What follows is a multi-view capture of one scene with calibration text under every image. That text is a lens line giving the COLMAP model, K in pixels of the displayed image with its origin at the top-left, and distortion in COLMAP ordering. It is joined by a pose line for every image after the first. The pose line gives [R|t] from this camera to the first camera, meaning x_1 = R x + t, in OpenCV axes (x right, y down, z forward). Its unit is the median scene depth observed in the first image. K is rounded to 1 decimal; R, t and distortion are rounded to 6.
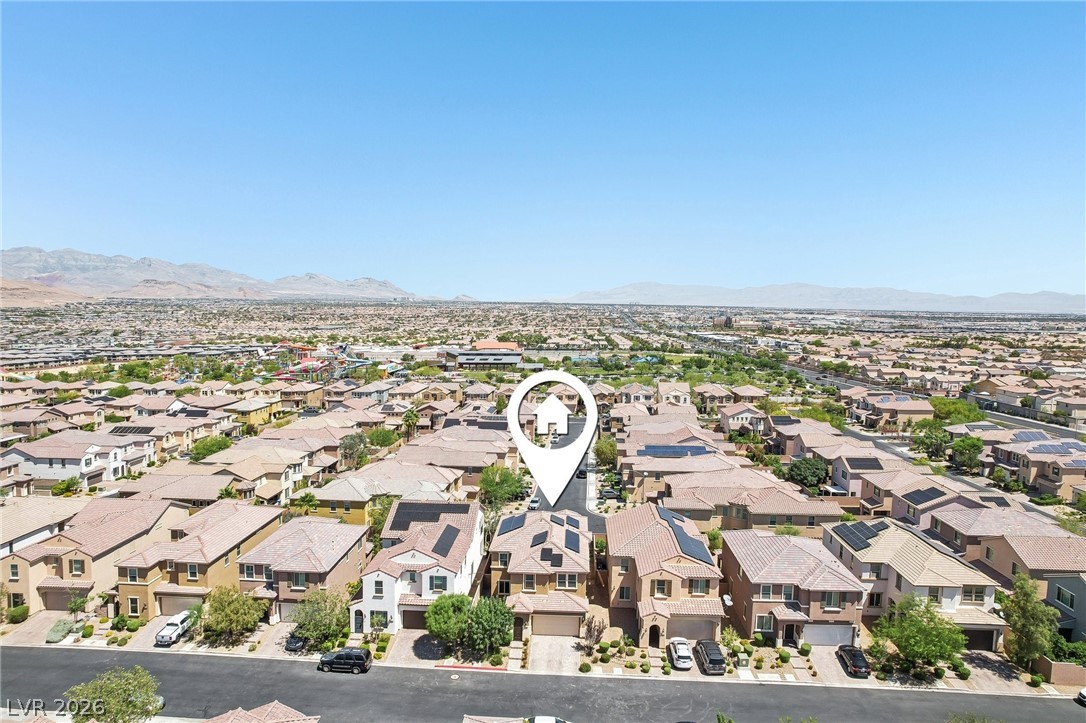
lens RADIAL K [[696.6, 0, 543.2], [0, 696.6, 340.9], [0, 0, 1]] dist [-0.061157, 0.051803]
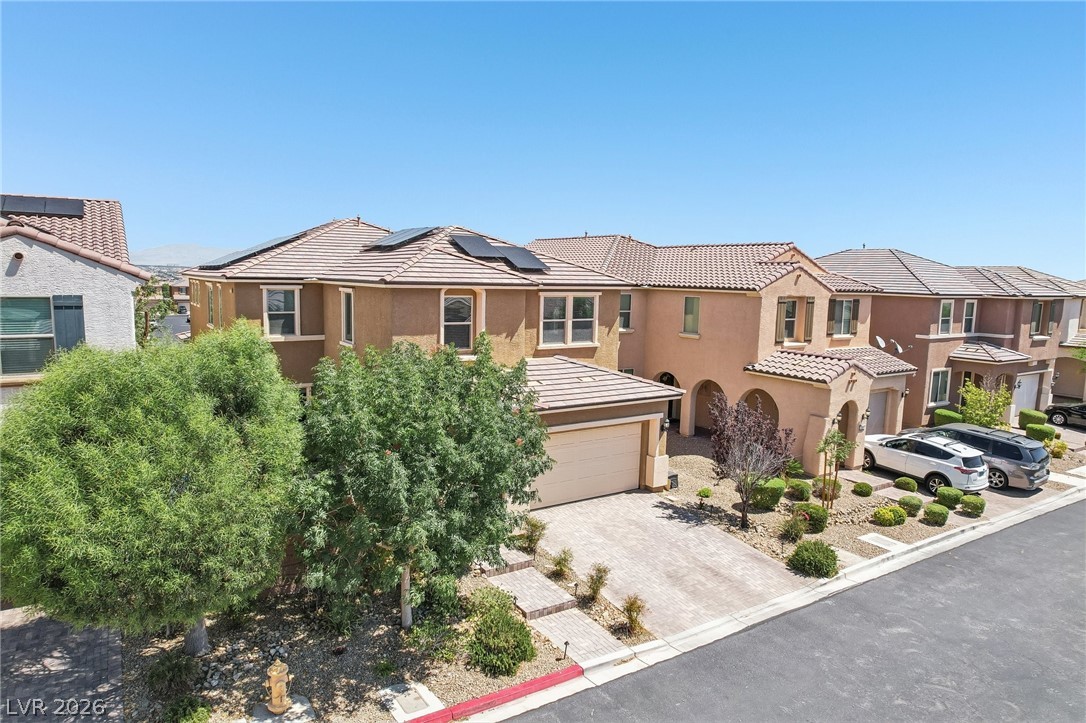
lens RADIAL K [[696.6, 0, 550.6], [0, 696.6, 355.5], [0, 0, 1]] dist [-0.061157, 0.051803]
pose [[0.802002, -0.062748, 0.594016, -0.153063], [0.017178, 0.996479, 0.082069, 0.351908], [-0.597074, -0.055615, 0.800256, 0.802321]]
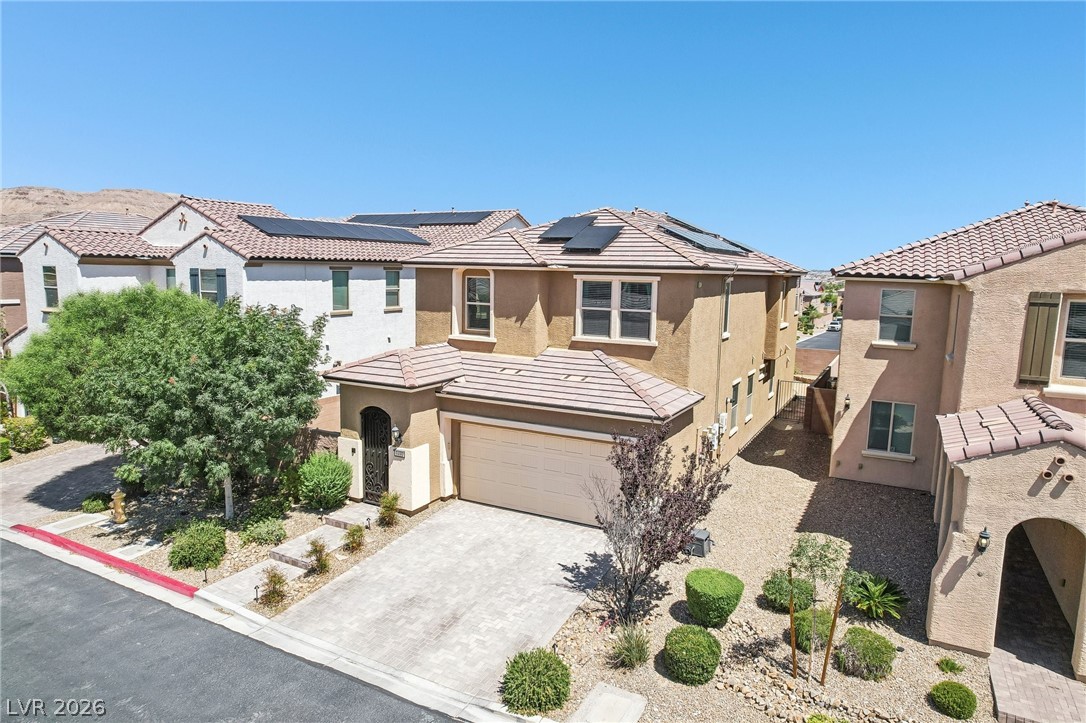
lens RADIAL K [[696.6, 0, 545.1], [0, 696.6, 359.1], [0, 0, 1]] dist [-0.061157, 0.051803]
pose [[0.908469, 0.060640, -0.413530, 0.117960], [-0.029770, 0.996294, 0.080696, 0.359844], [0.416891, -0.060999, 0.906908, 0.801214]]
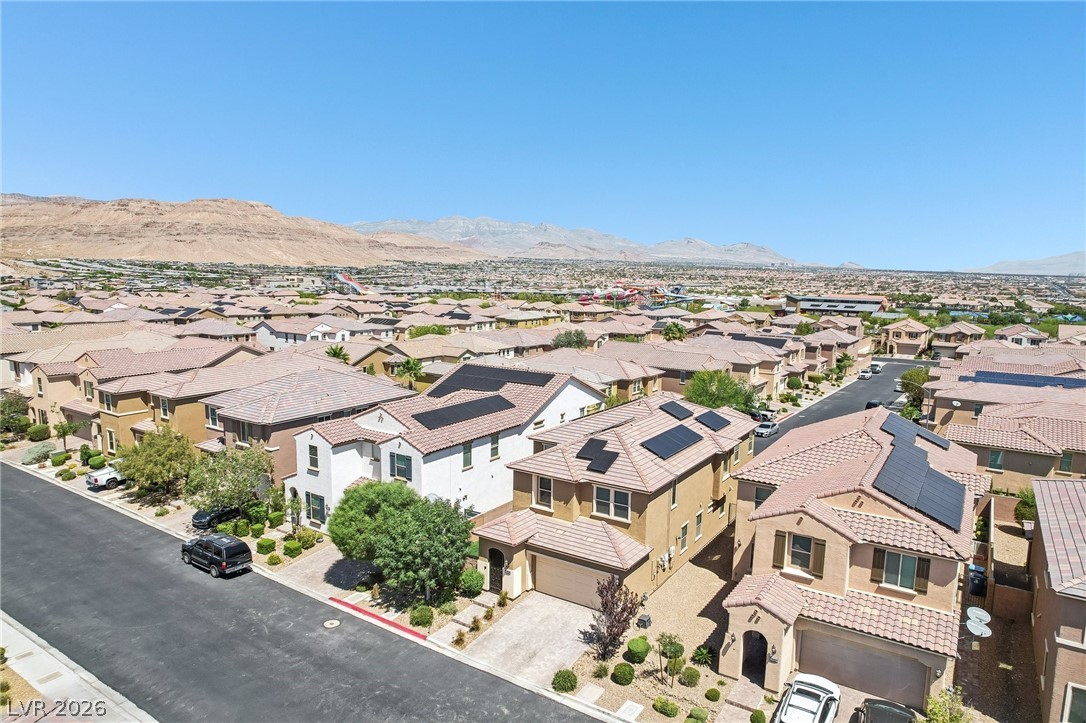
lens RADIAL K [[696.6, 0, 552.6], [0, 696.6, 364.3], [0, 0, 1]] dist [-0.061157, 0.051803]
pose [[0.869866, 0.073964, -0.487711, 0.241745], [-0.033366, 0.995253, 0.091424, 0.212851], [0.492158, -0.063254, 0.868205, 0.577924]]
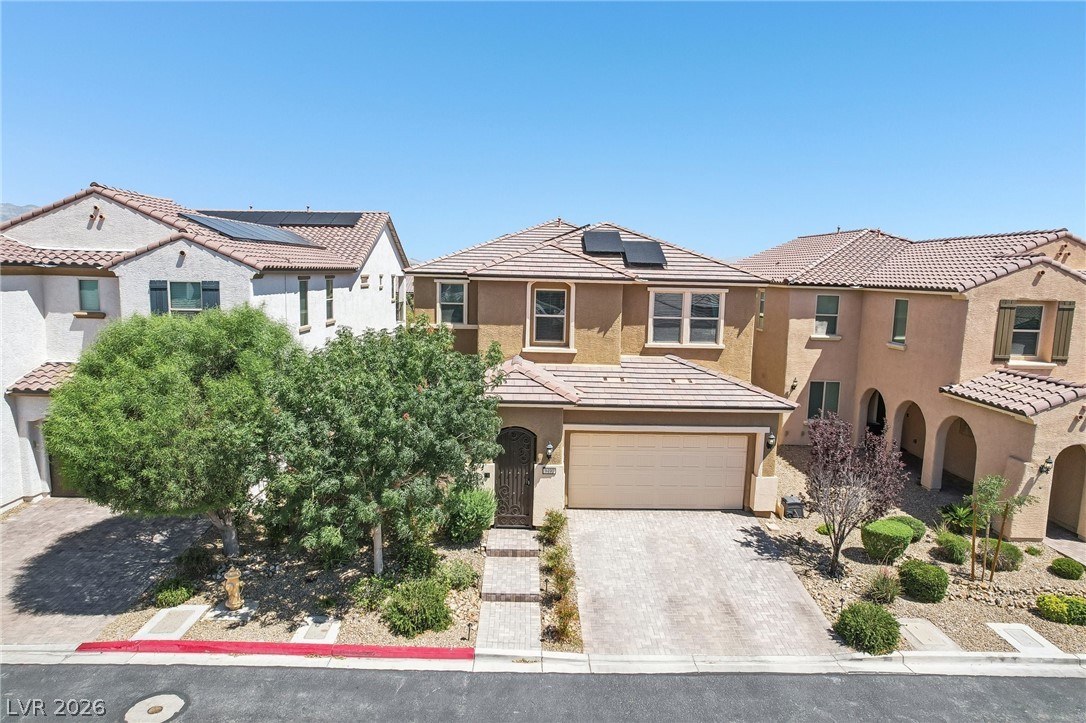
lens RADIAL K [[696.6, 0, 546.9], [0, 696.6, 357.8], [0, 0, 1]] dist [-0.061157, 0.051803]
pose [[0.996580, 0.001109, 0.082628, -0.044932], [-0.007269, 0.997210, 0.074287, 0.357044], [-0.082315, -0.074634, 0.993808, 0.762436]]
